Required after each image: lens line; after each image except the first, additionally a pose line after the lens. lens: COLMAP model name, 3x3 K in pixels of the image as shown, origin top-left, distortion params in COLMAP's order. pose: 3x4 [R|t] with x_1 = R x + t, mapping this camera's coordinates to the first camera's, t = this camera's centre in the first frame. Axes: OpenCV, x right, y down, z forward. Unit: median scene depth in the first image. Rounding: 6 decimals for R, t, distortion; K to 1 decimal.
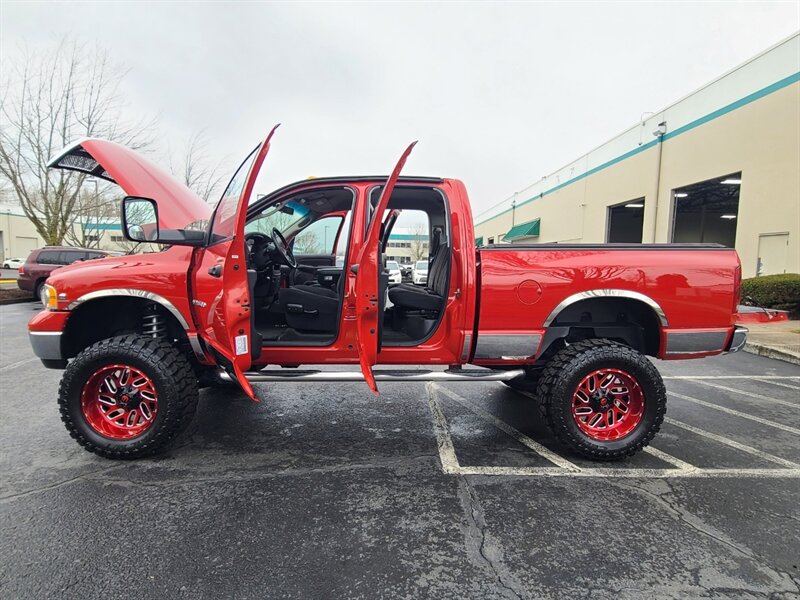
lens RADIAL K [[428.3, 0, 397.5], [0, 428.3, 302.4], [0, 0, 1]] dist [-0.001206, 0.000095]
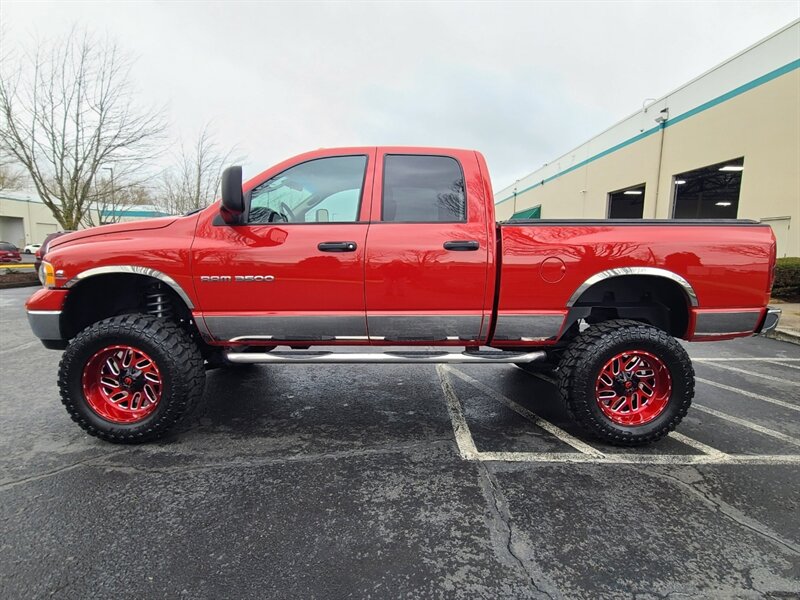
lens RADIAL K [[407.7, 0, 400.0], [0, 407.7, 300.0], [0, 0, 1]] dist [-0.001180, -0.000866]
pose [[0.999993, 0.001512, -0.003529, -0.025766], [-0.001399, 0.999494, 0.031773, 0.014329], [0.003575, -0.031768, 0.999489, 0.097017]]
